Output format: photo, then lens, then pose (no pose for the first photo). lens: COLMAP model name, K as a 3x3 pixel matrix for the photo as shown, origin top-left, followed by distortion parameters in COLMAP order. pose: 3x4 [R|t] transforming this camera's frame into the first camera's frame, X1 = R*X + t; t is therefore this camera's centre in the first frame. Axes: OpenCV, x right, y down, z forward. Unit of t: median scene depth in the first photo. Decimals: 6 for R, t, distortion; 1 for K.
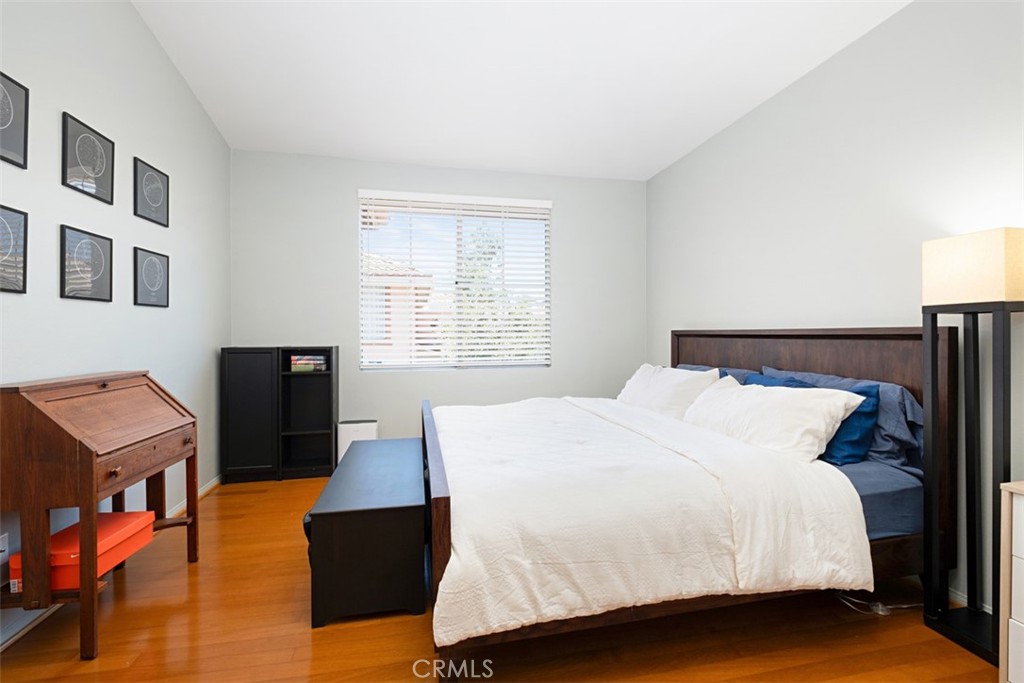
lens RADIAL K [[437.6, 0, 513.2], [0, 437.6, 336.5], [0, 0, 1]] dist [0.003156, -0.005904]
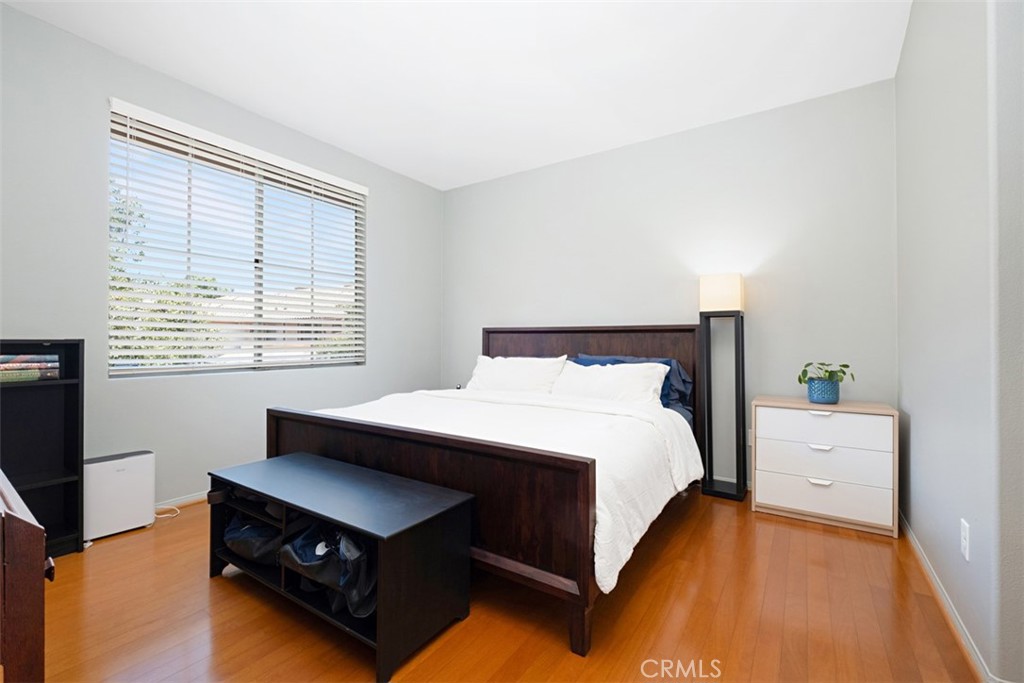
lens RADIAL K [[437.6, 0, 513.2], [0, 437.6, 336.5], [0, 0, 1]] dist [0.003156, -0.005904]
pose [[0.708768, 0.011228, 0.705352, -0.420324], [-0.001726, 0.999898, -0.014182, 0.027363], [-0.705440, 0.008835, 0.708715, 0.138539]]
